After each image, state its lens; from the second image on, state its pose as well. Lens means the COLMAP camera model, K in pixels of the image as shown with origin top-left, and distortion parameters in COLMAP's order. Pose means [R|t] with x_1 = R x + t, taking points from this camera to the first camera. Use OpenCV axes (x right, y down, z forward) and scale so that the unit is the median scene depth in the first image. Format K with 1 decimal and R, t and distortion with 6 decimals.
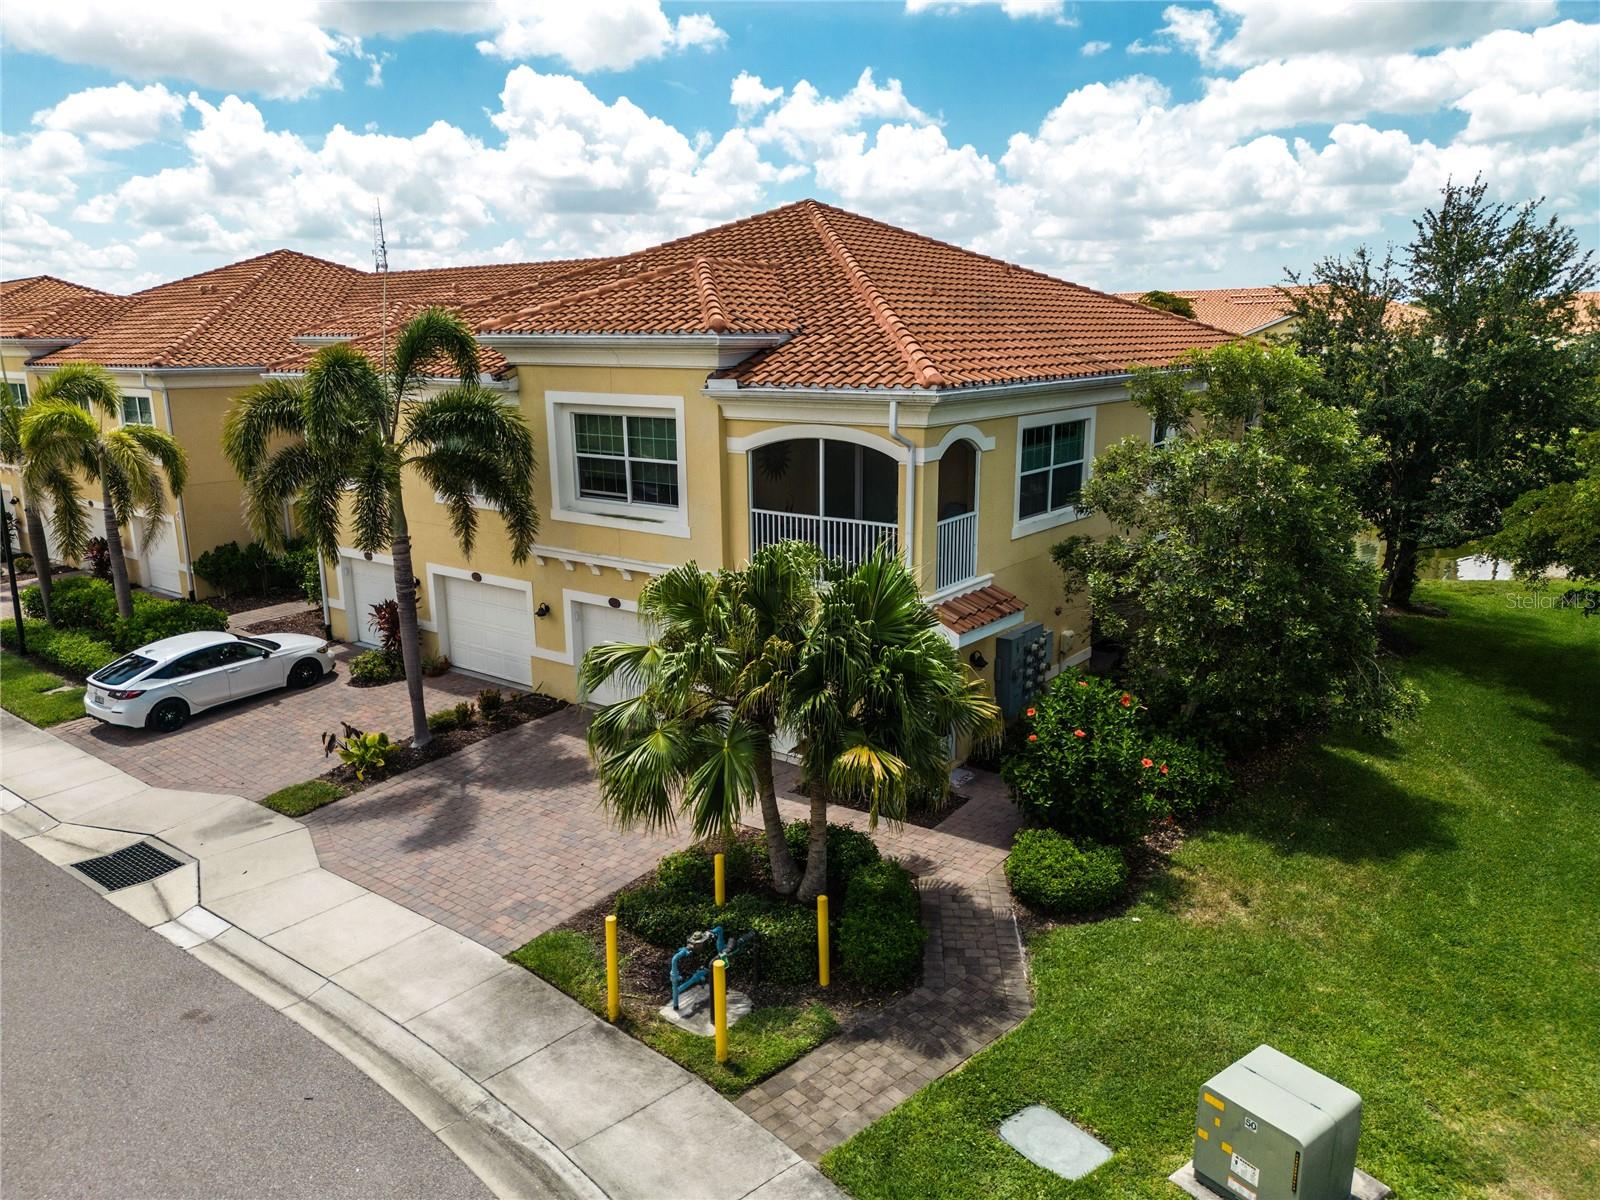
lens RADIAL K [[1117.0, 0, 798.2], [0, 1117.0, 604.2], [0, 0, 1]] dist [0.067706, -0.062046]
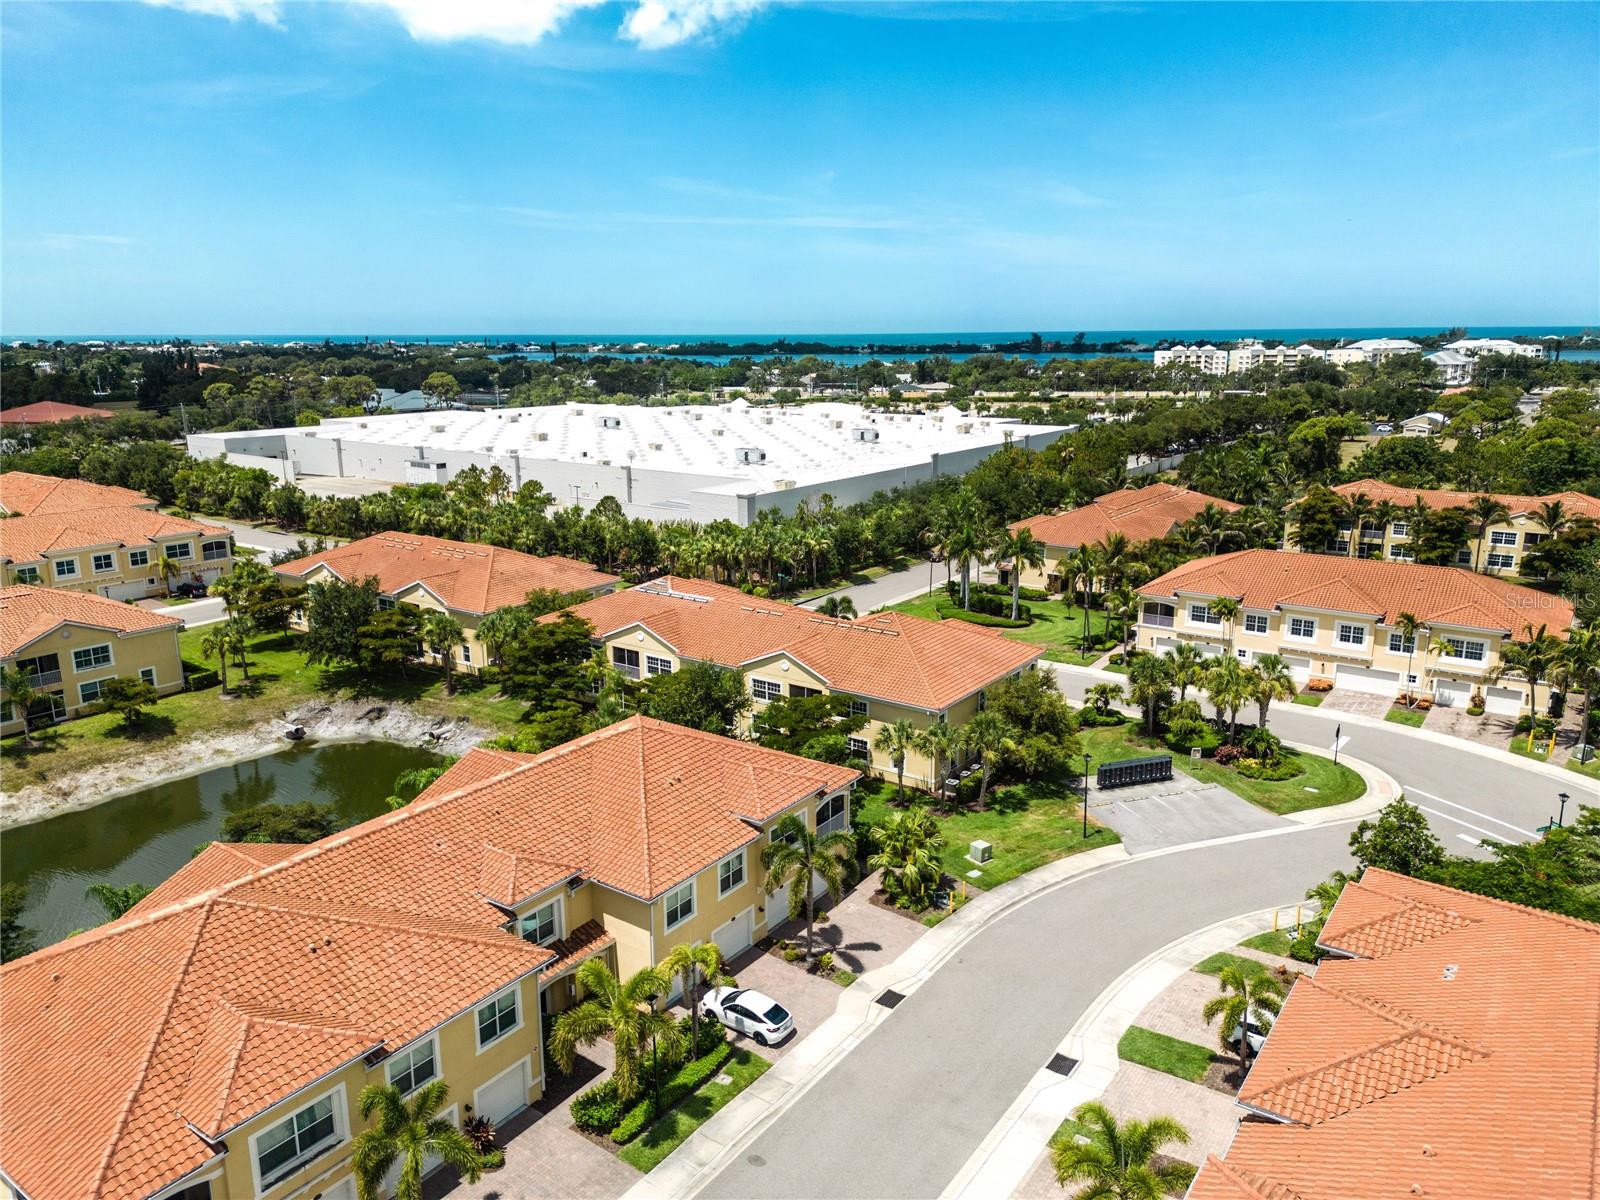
lens RADIAL K [[1117.0, 0, 798.2], [0, 1117.0, 604.2], [0, 0, 1]] dist [0.067706, -0.062046]
pose [[-0.029176, -0.225857, 0.973723, -3.371152], [0.235880, 0.945071, 0.226279, -1.597351], [-0.971344, 0.236284, 0.025702, 0.862647]]
